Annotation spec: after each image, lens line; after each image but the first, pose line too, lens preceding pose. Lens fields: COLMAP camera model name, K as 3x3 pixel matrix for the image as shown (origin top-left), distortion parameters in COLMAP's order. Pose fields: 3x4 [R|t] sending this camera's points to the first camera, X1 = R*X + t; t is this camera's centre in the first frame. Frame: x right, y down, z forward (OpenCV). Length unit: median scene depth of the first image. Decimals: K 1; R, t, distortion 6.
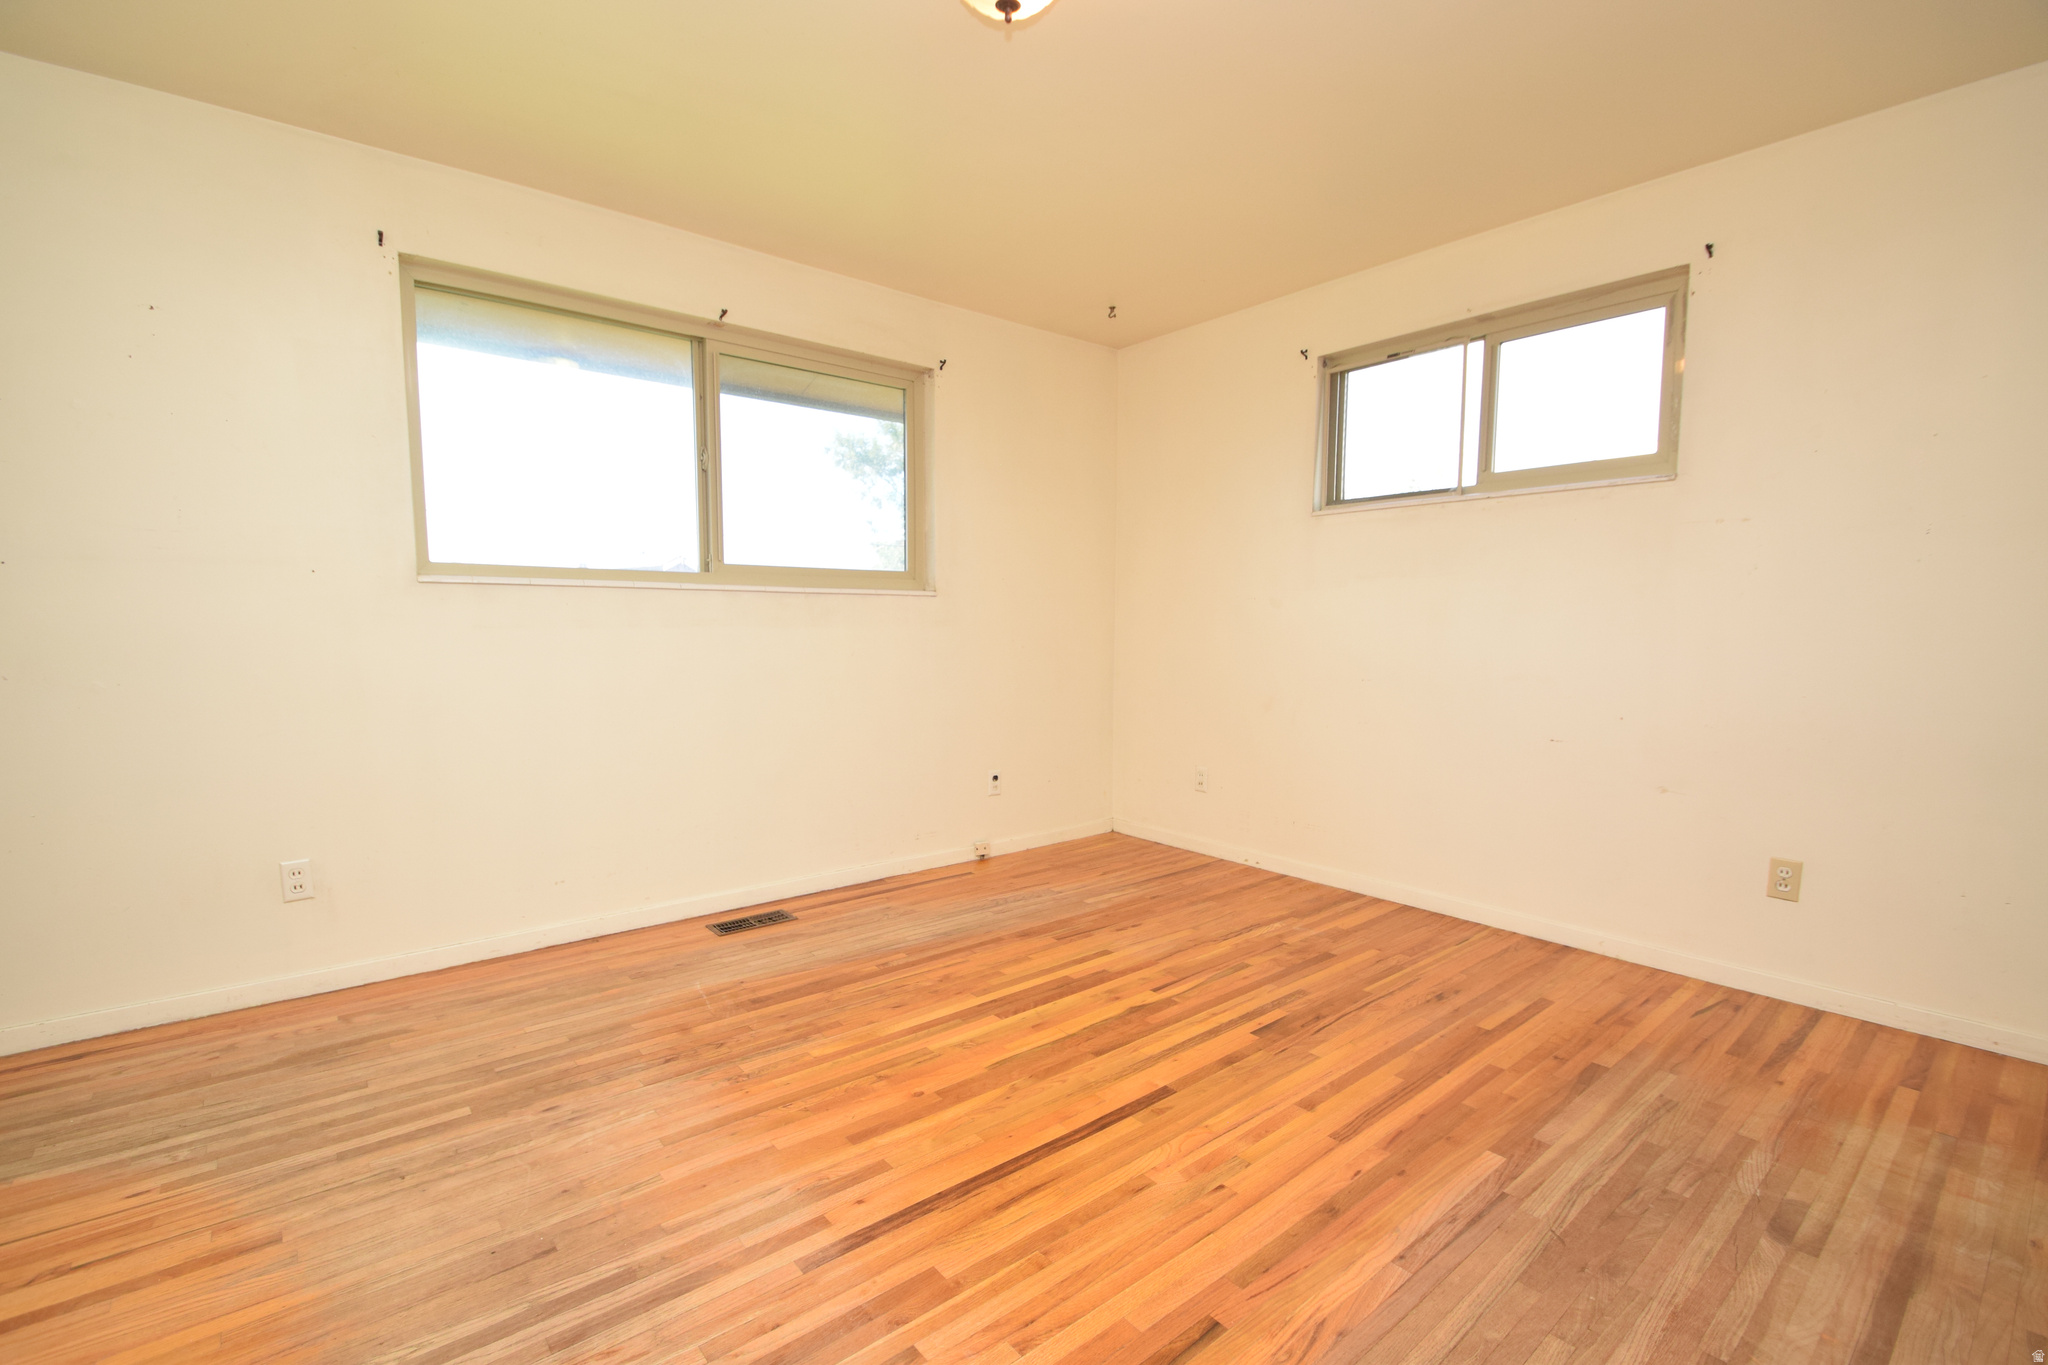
lens RADIAL K [[894.6, 0, 1024.5], [0, 894.6, 691.1], [0, 0, 1]] dist [0.003146, -0.010175]
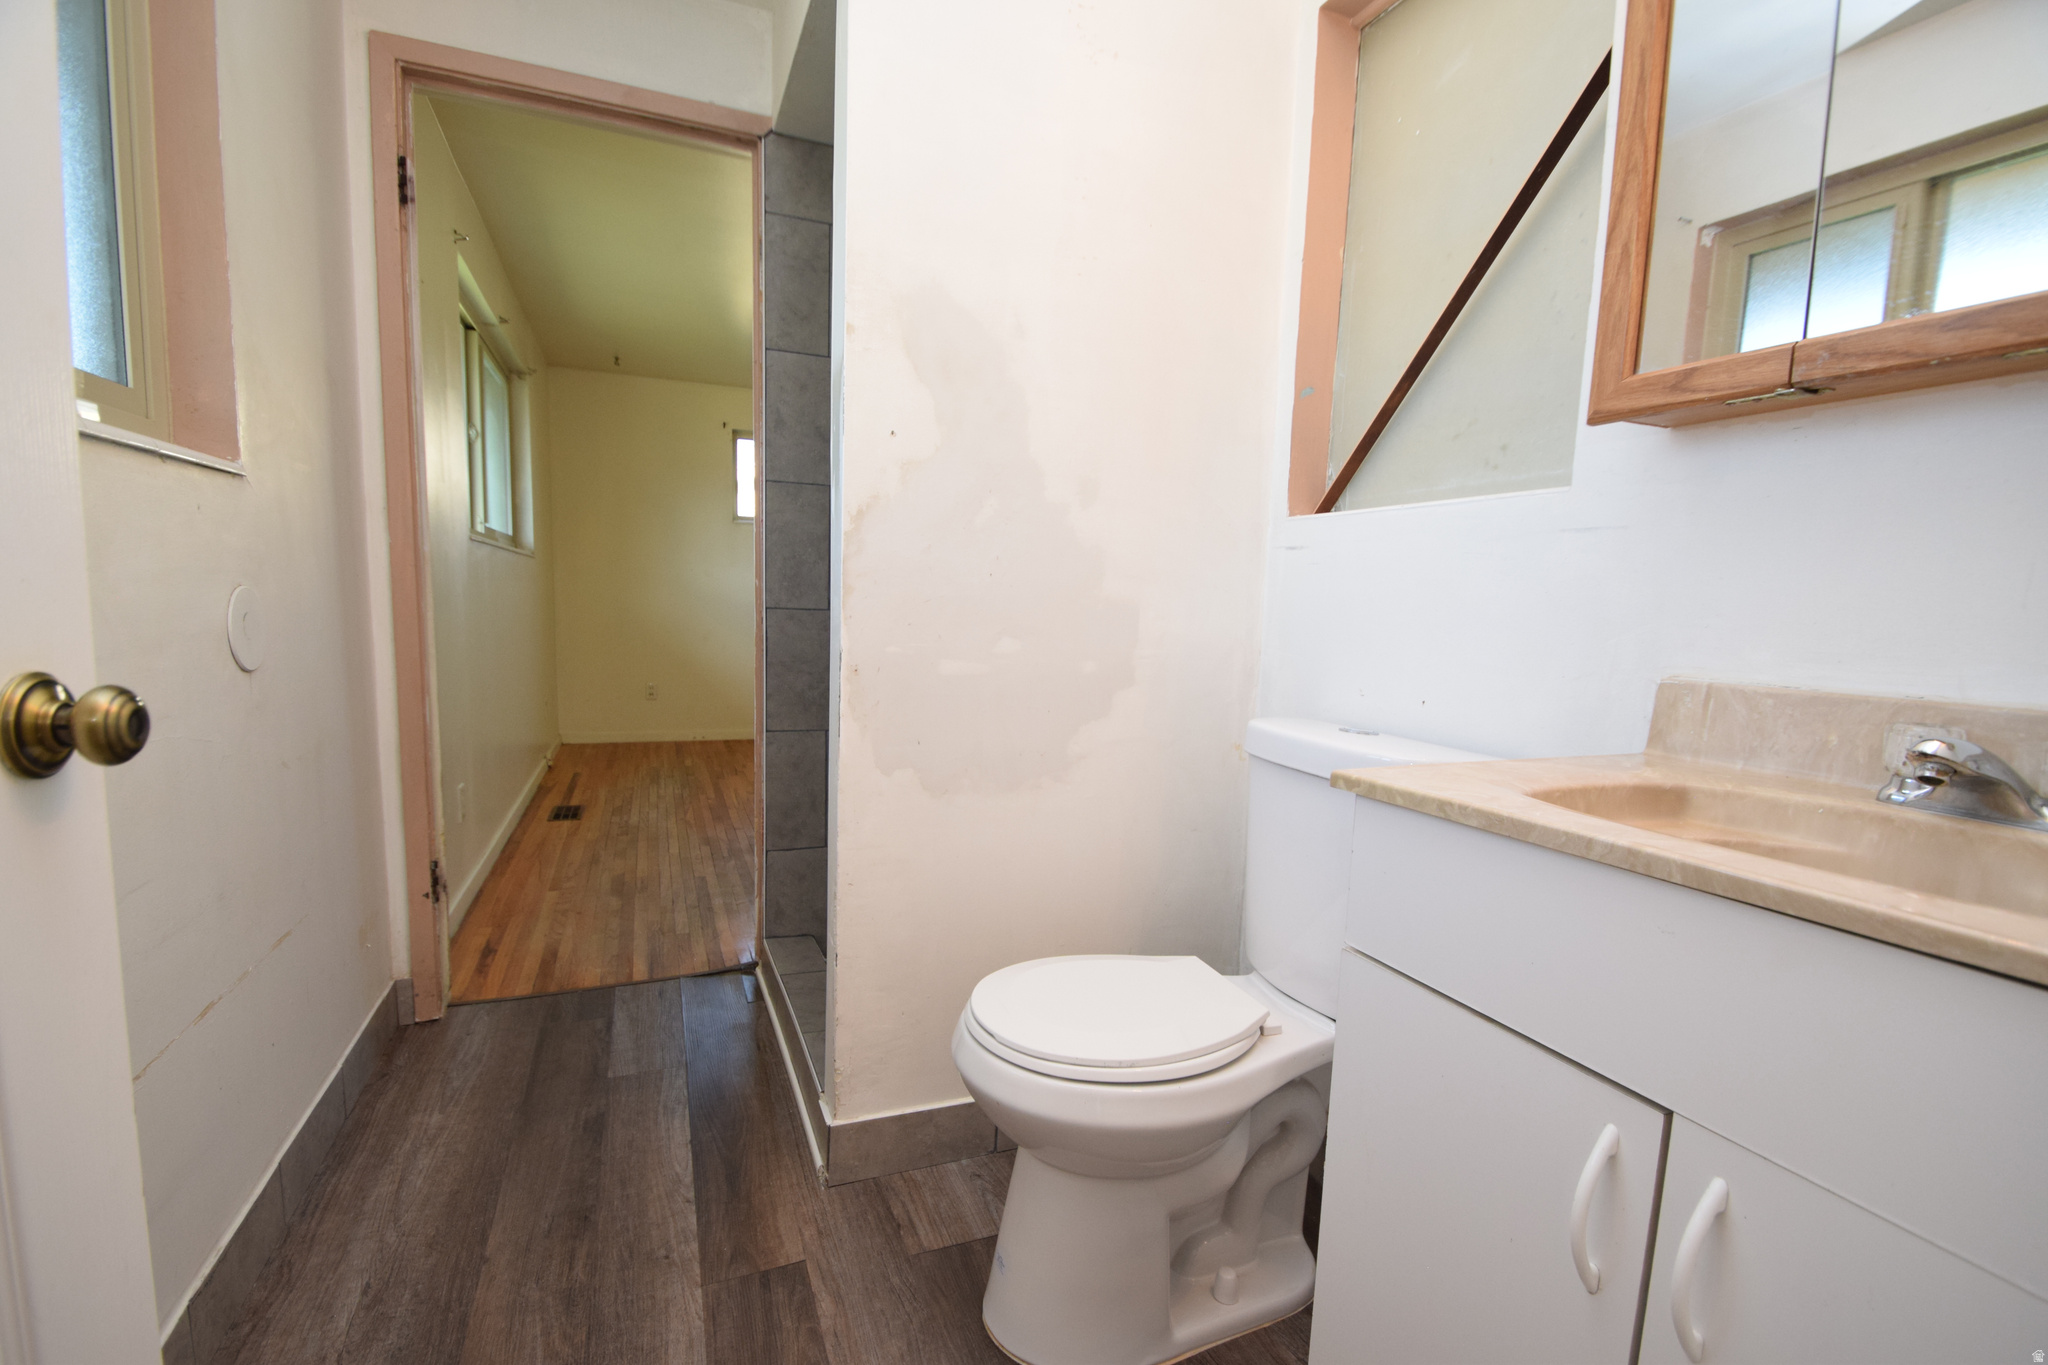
lens RADIAL K [[894.6, 0, 1022.0], [0, 894.6, 692.4], [0, 0, 1]] dist [0.003146, -0.010175]
pose [[0.292641, -0.086897, 0.952266, -1.677444], [0.036599, 0.996150, 0.079655, 0.007871], [-0.955522, 0.011542, 0.294694, -0.014173]]
